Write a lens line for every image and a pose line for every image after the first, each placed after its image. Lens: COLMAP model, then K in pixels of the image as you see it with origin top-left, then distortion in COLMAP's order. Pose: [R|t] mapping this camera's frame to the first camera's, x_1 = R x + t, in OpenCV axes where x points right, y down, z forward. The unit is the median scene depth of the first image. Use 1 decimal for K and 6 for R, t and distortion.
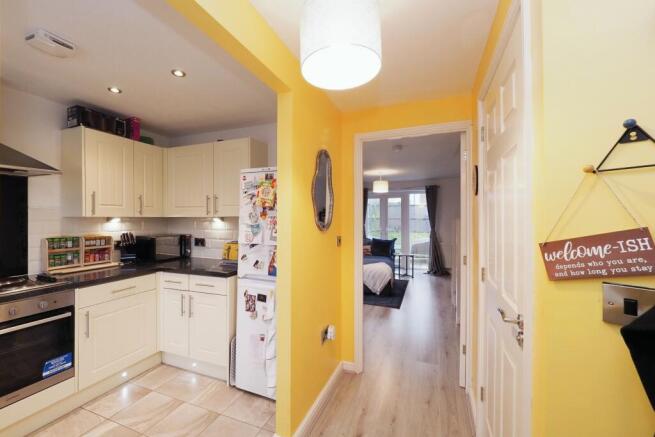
lens RADIAL K [[272.3, 0, 316.9], [0, 272.3, 218.4], [0, 0, 1]] dist [-0.009360, 0.000108]
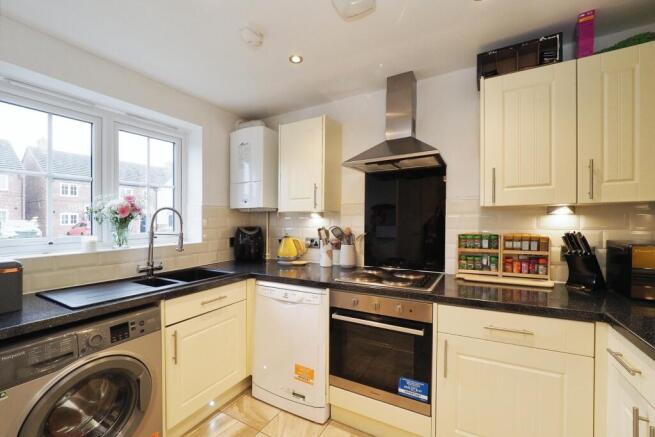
lens RADIAL K [[280.1, 0, 304.5], [0, 280.1, 222.7], [0, 0, 1]] dist [-0.001387, -0.000137]
pose [[-0.136257, 0.008663, -0.990636, -0.068988], [0.007342, 0.999943, 0.007735, 0.027317], [0.990646, -0.006220, -0.136313, 0.634201]]
